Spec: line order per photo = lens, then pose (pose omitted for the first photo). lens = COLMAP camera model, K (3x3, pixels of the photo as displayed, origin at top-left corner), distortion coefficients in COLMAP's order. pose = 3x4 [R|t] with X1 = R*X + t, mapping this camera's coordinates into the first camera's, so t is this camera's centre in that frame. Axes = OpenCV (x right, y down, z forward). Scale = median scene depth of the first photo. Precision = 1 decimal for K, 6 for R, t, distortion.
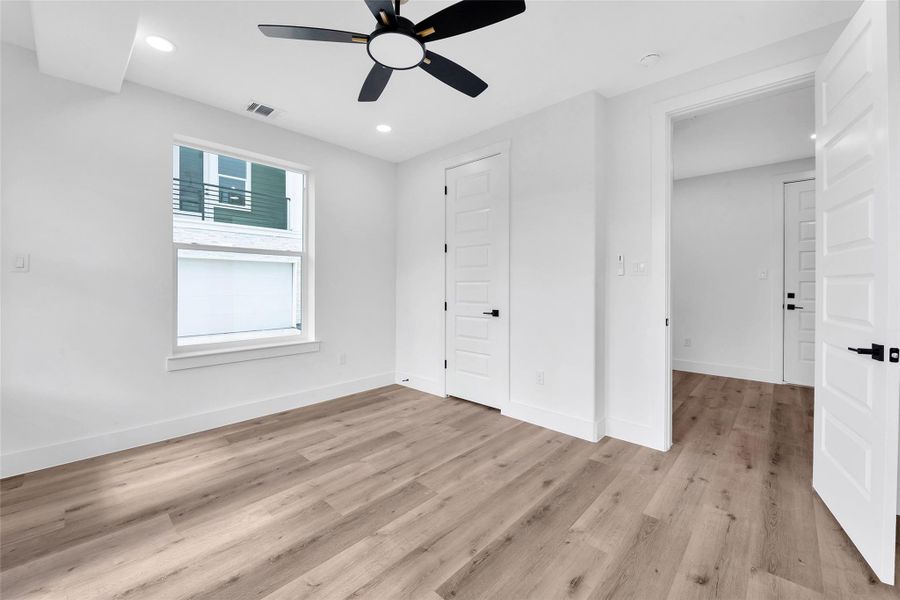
lens RADIAL K [[361.3, 0, 445.8], [0, 361.3, 288.5], [0, 0, 1]] dist [-0.001848, -0.000625]
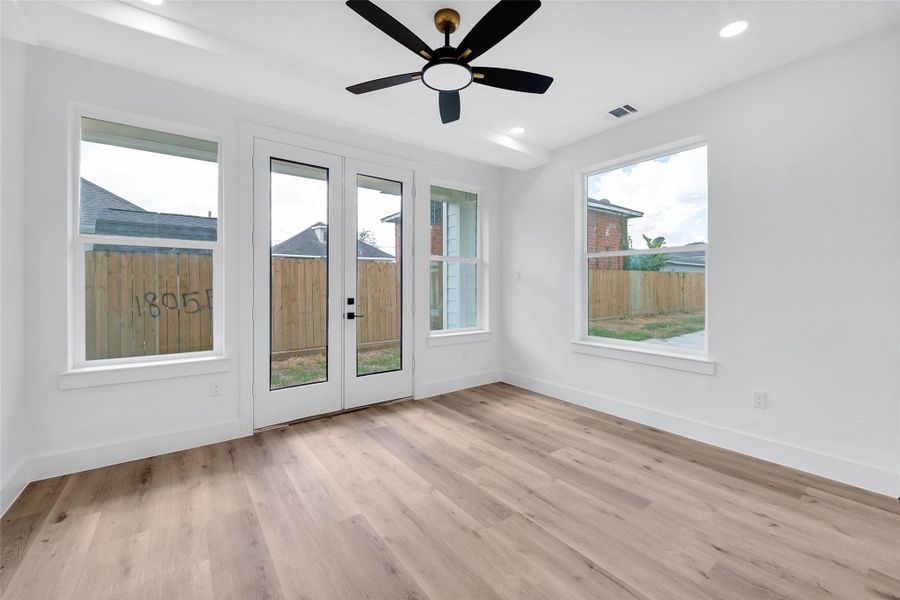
lens RADIAL K [[361.3, 0, 445.8], [0, 361.3, 288.5], [0, 0, 1]] dist [-0.001848, -0.000625]
pose [[-0.181603, 0.002296, -0.983369, 0.688081], [-0.006375, 0.999974, 0.003512, -0.006229], [0.983351, 0.006907, -0.181583, 0.859772]]
